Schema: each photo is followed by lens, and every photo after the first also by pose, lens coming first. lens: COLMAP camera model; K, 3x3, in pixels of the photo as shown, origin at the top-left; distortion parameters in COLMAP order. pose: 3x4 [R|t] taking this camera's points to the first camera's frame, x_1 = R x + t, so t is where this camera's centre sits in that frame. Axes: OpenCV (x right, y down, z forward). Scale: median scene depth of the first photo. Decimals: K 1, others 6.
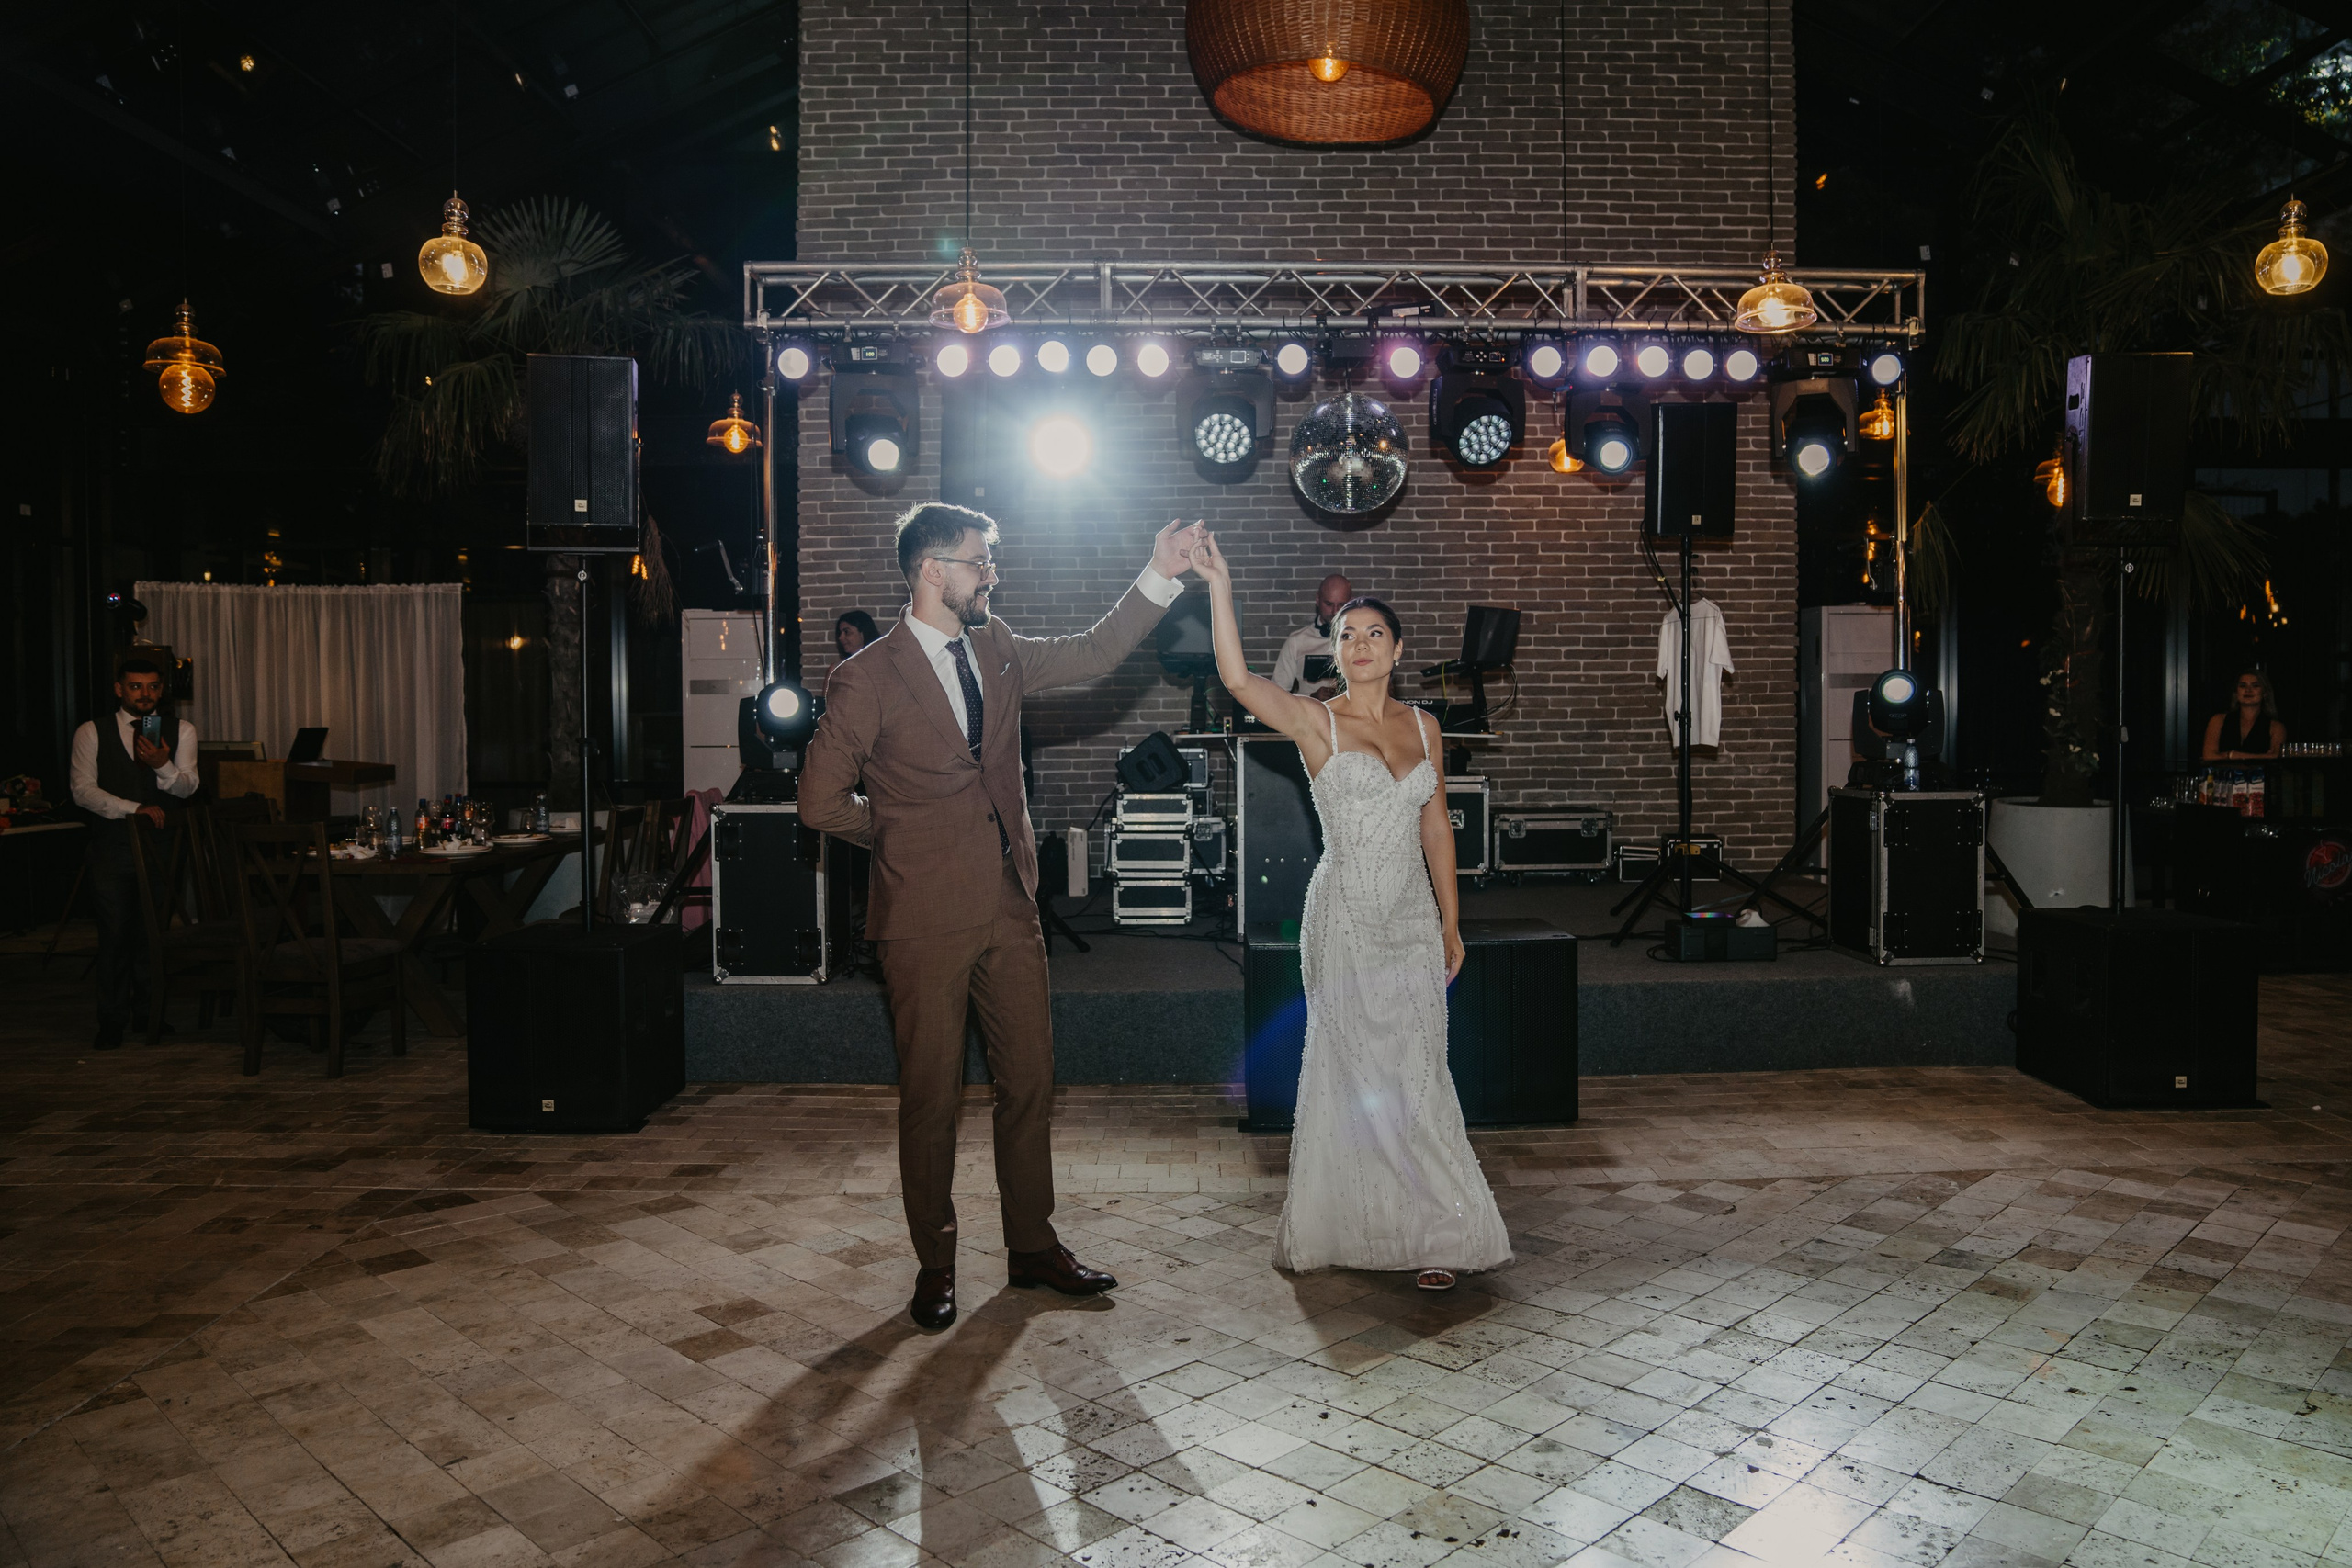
lens RADIAL K [[1697.6, 0, 1220.0], [0, 1697.6, 770.8], [0, 0, 1]] dist [-0.133322, 0.103114]
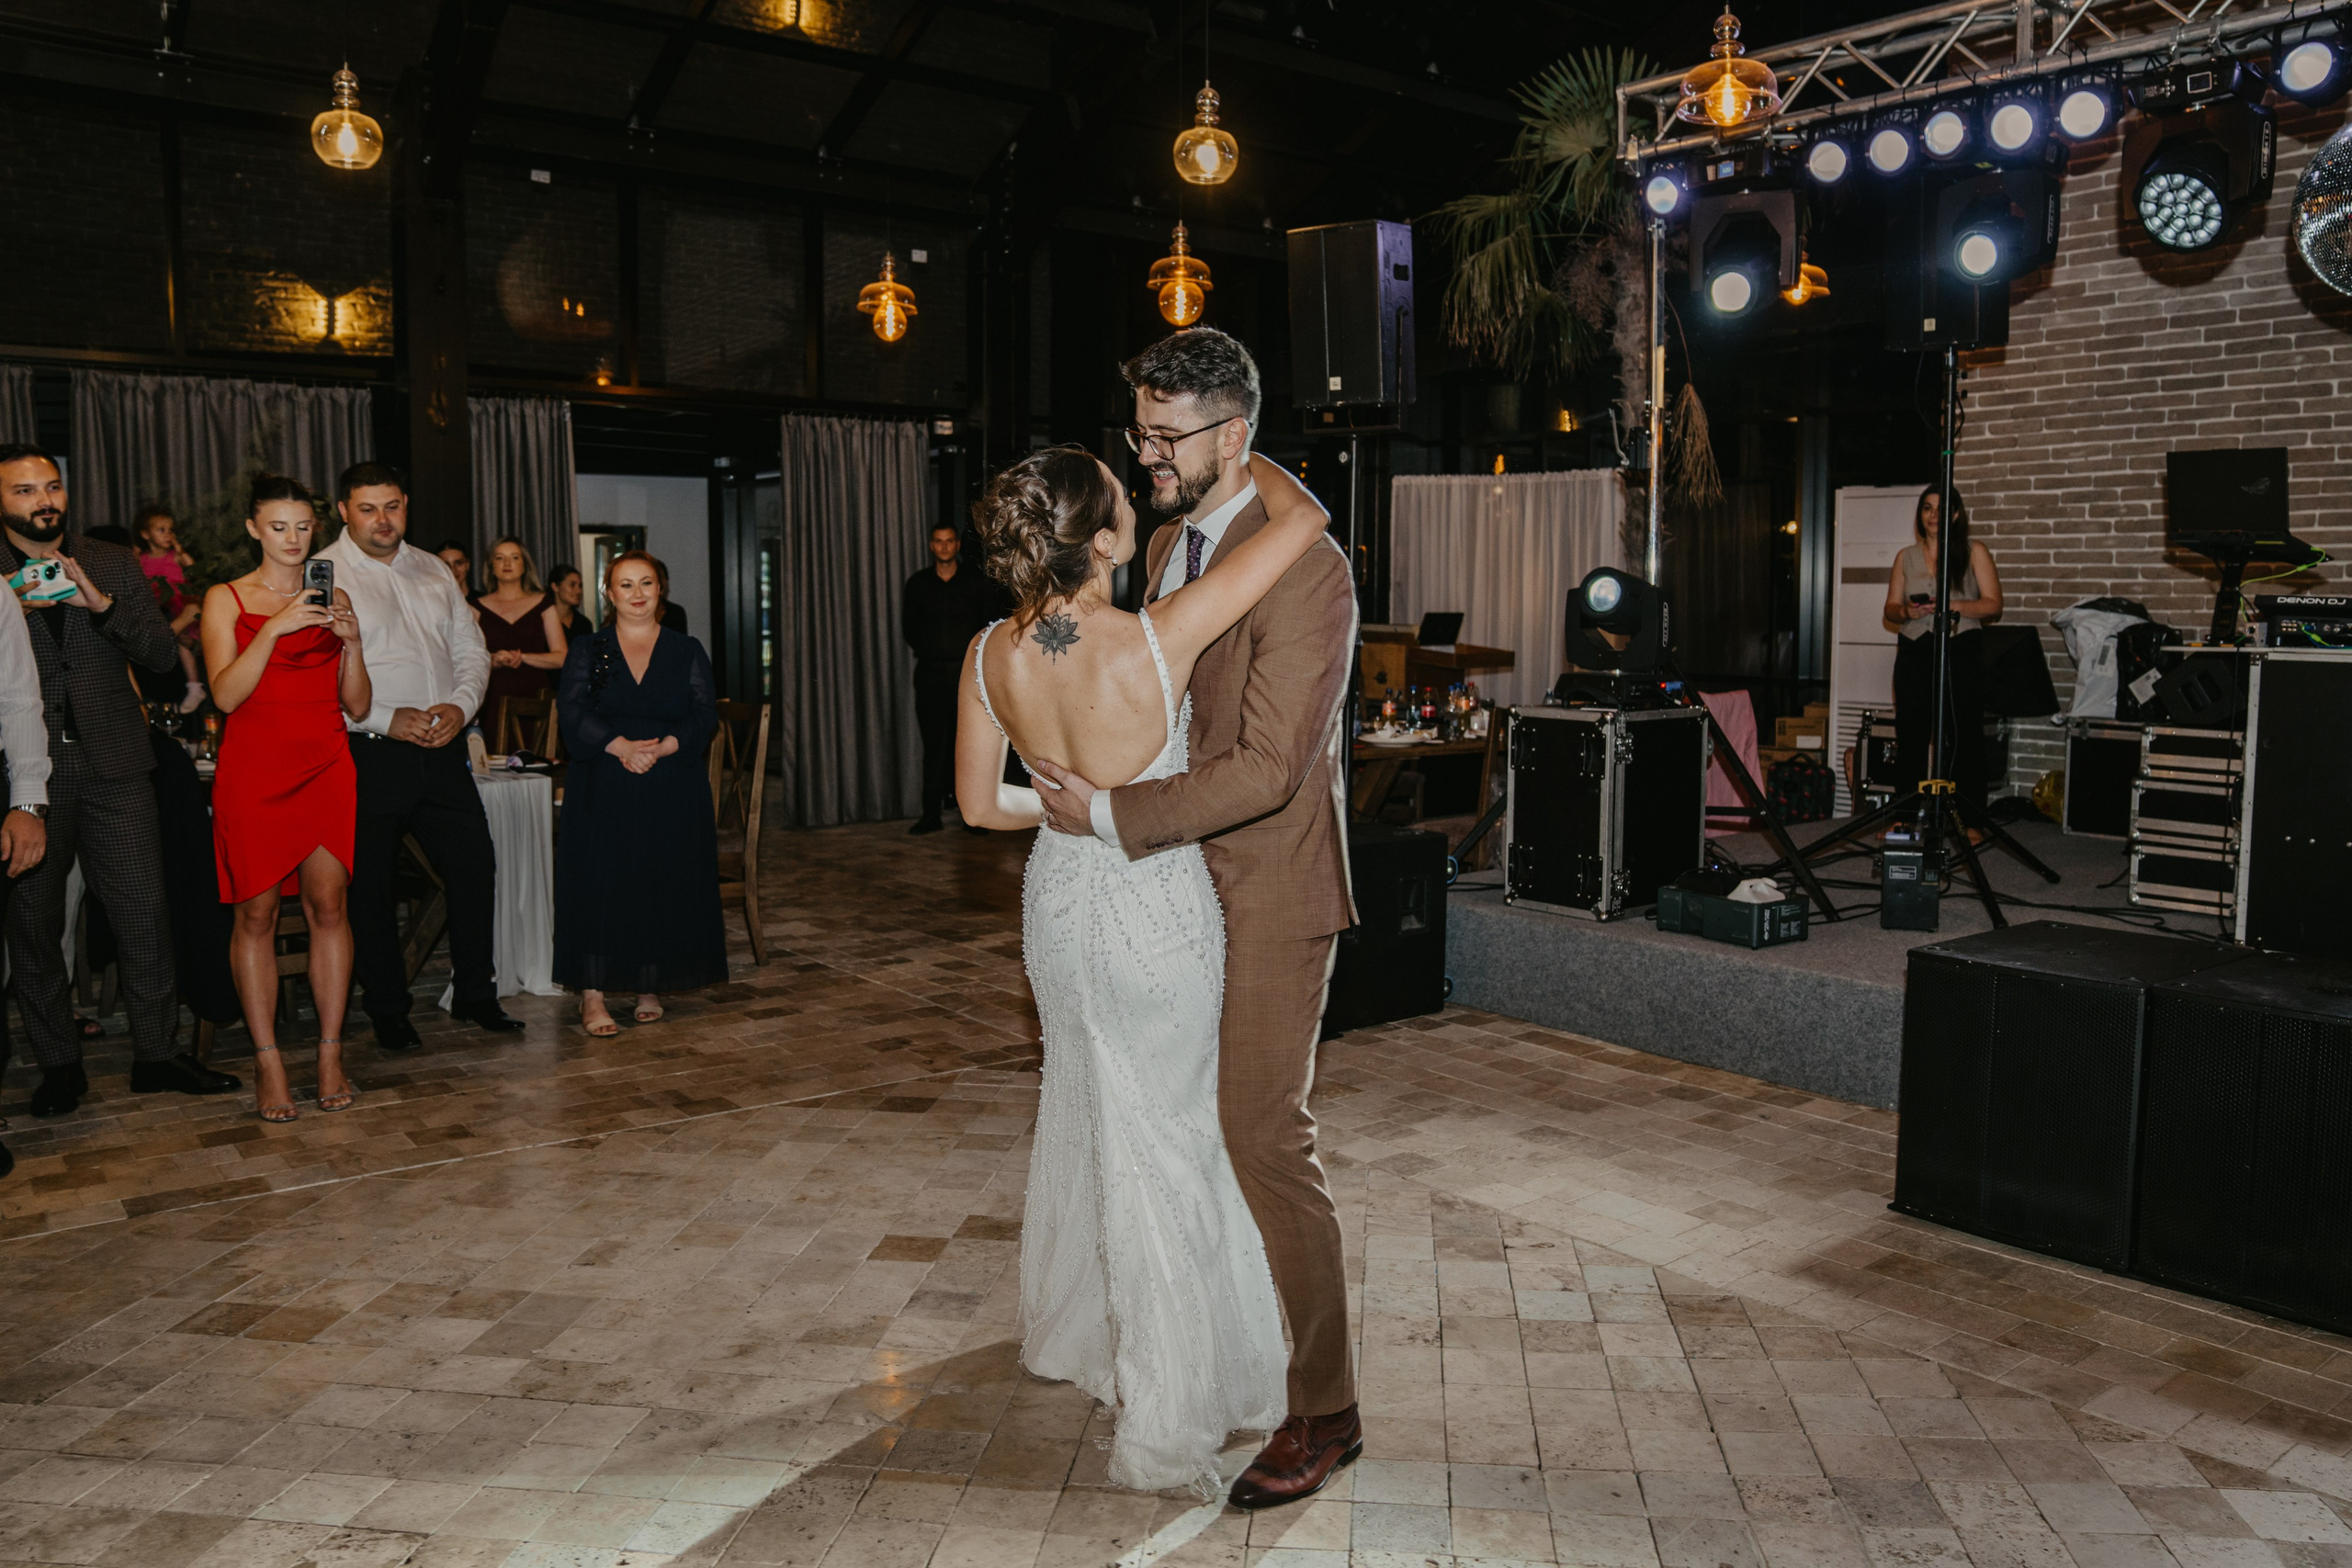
lens RADIAL K [[1769.1, 0, 1216.7], [0, 1769.1, 749.4], [0, 0, 1]] dist [-0.131994, 0.104162]
pose [[0.613726, 0.075335, -0.785917, 0.297206], [-0.035521, 0.997064, 0.067836, -0.013131], [0.788720, -0.013716, 0.614600, 0.254023]]
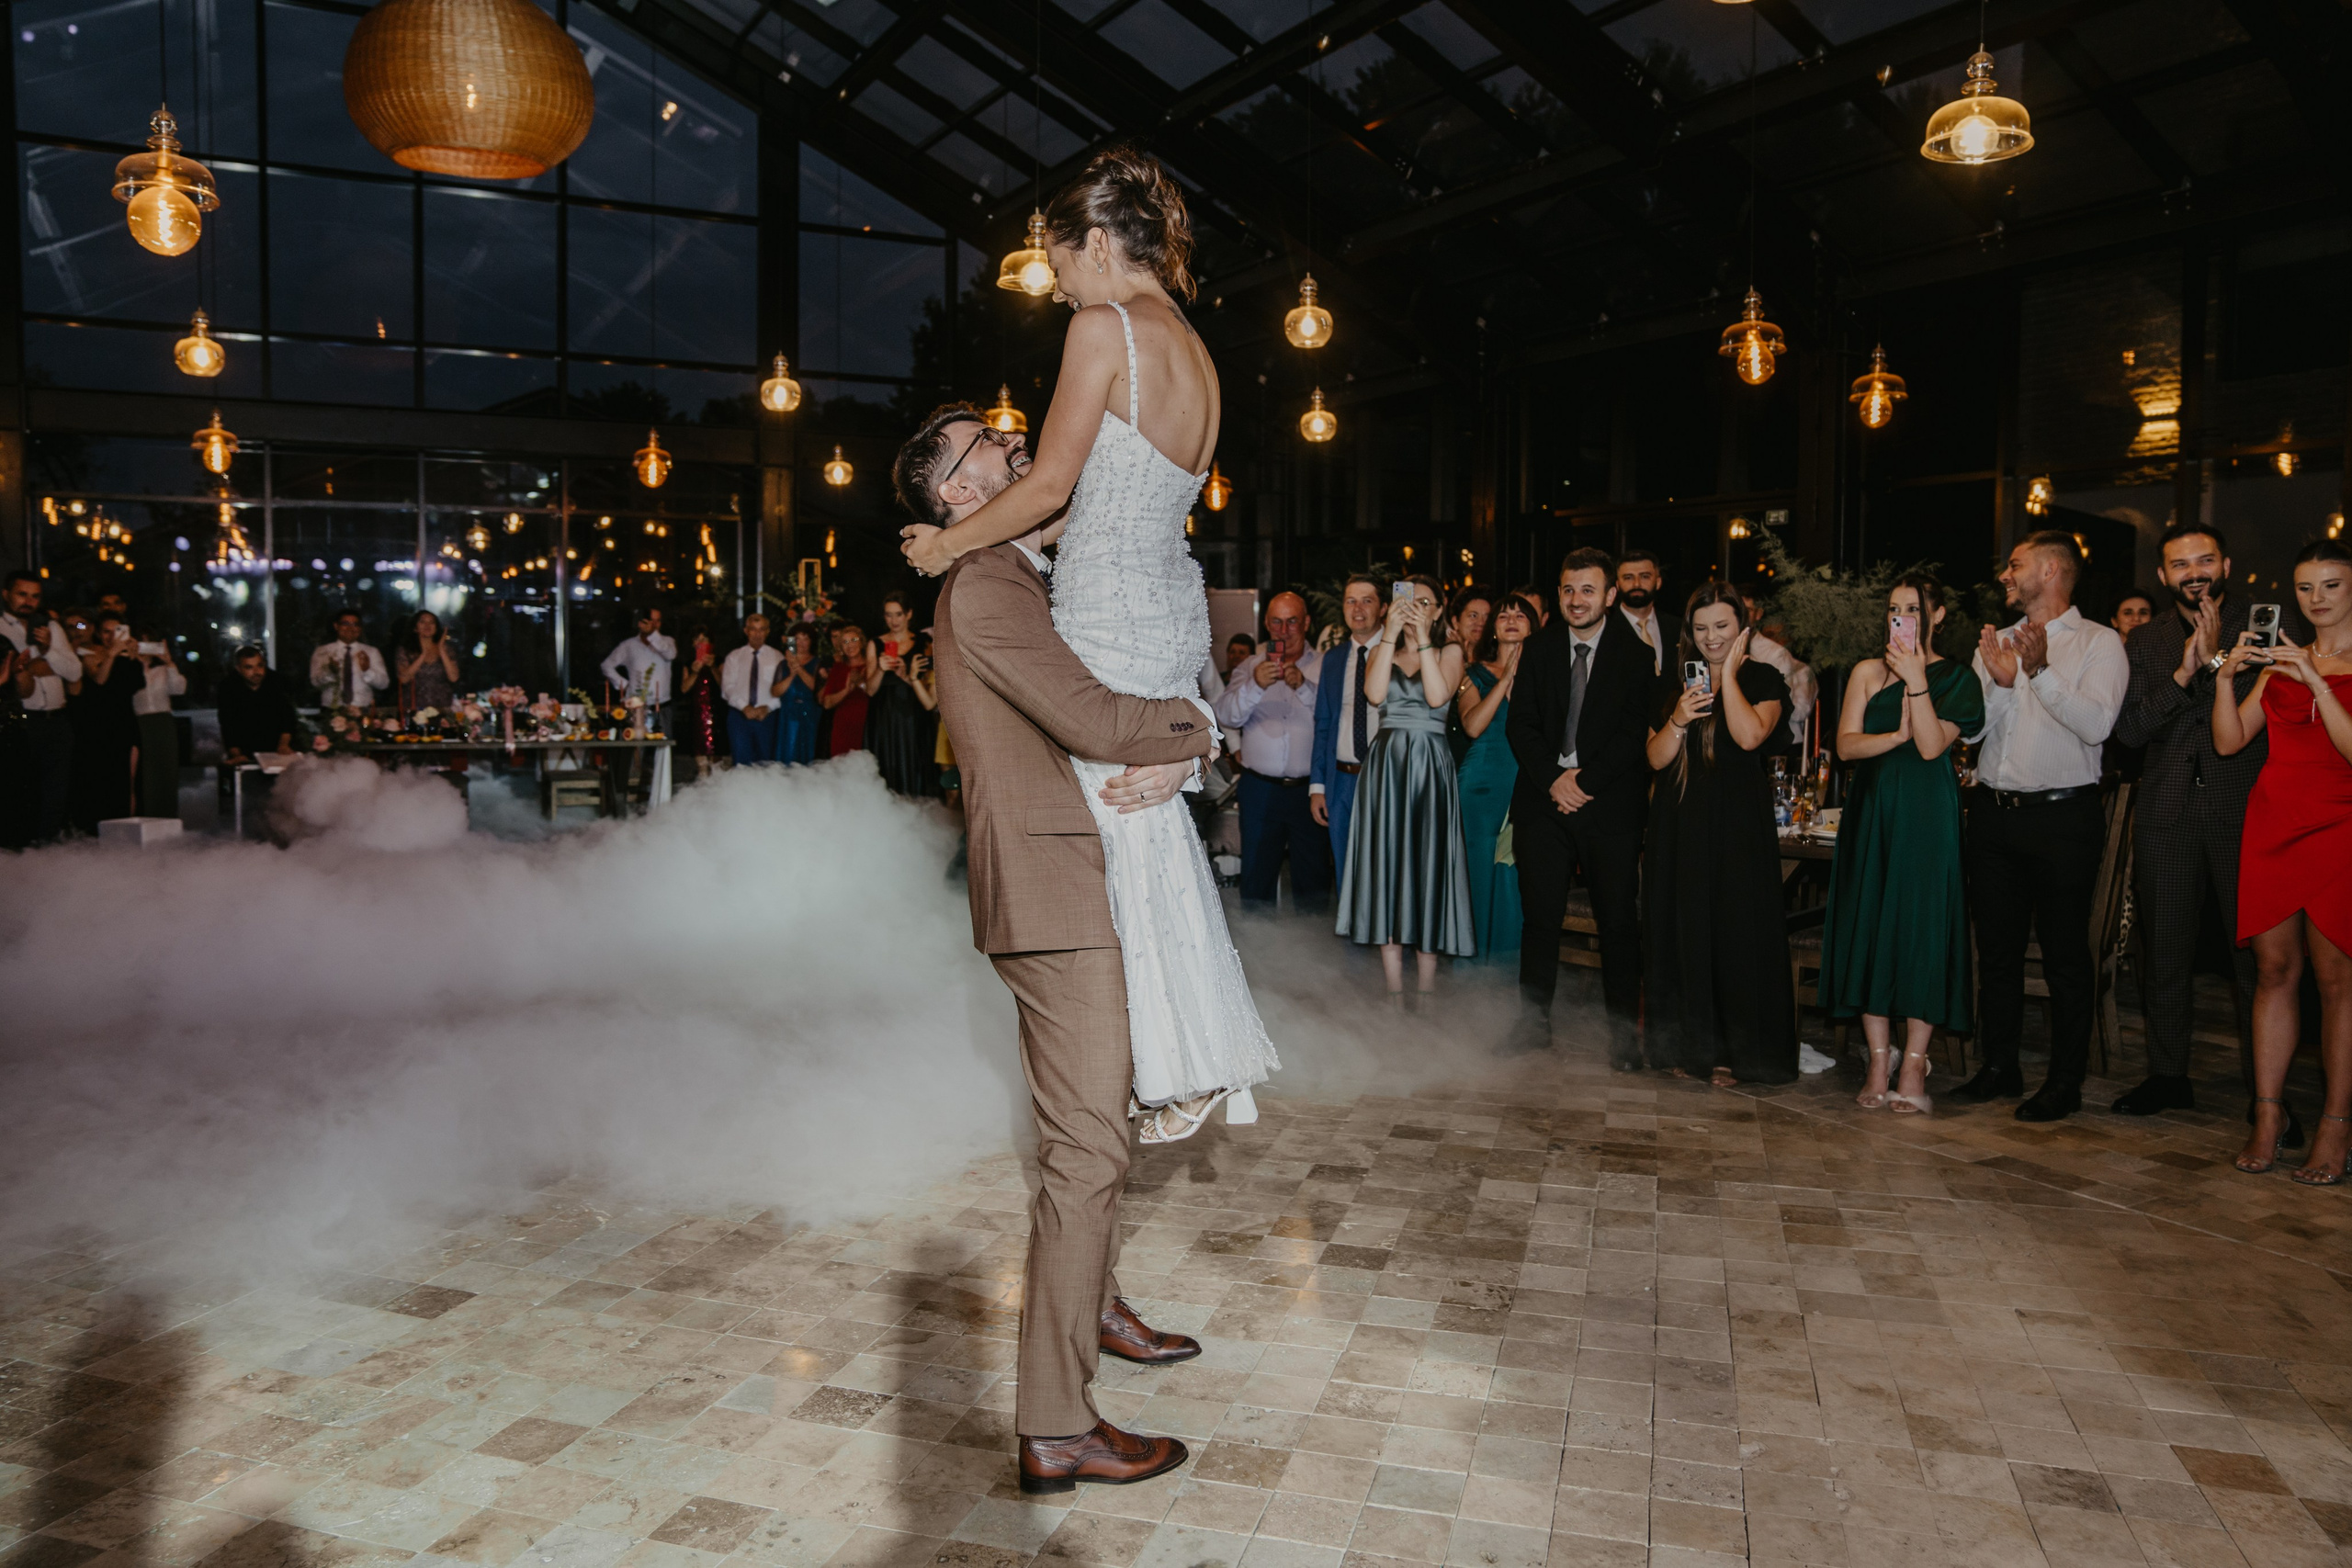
lens RADIAL K [[1707.4, 0, 1167.0], [0, 1707.4, 782.7], [0, 0, 1]] dist [-0.127839, 0.103191]
pose [[-0.883112, 0.034618, -0.467883, 0.247366], [-0.020484, 0.993478, 0.112170, -0.028569], [0.468714, 0.108643, -0.876643, 0.702751]]
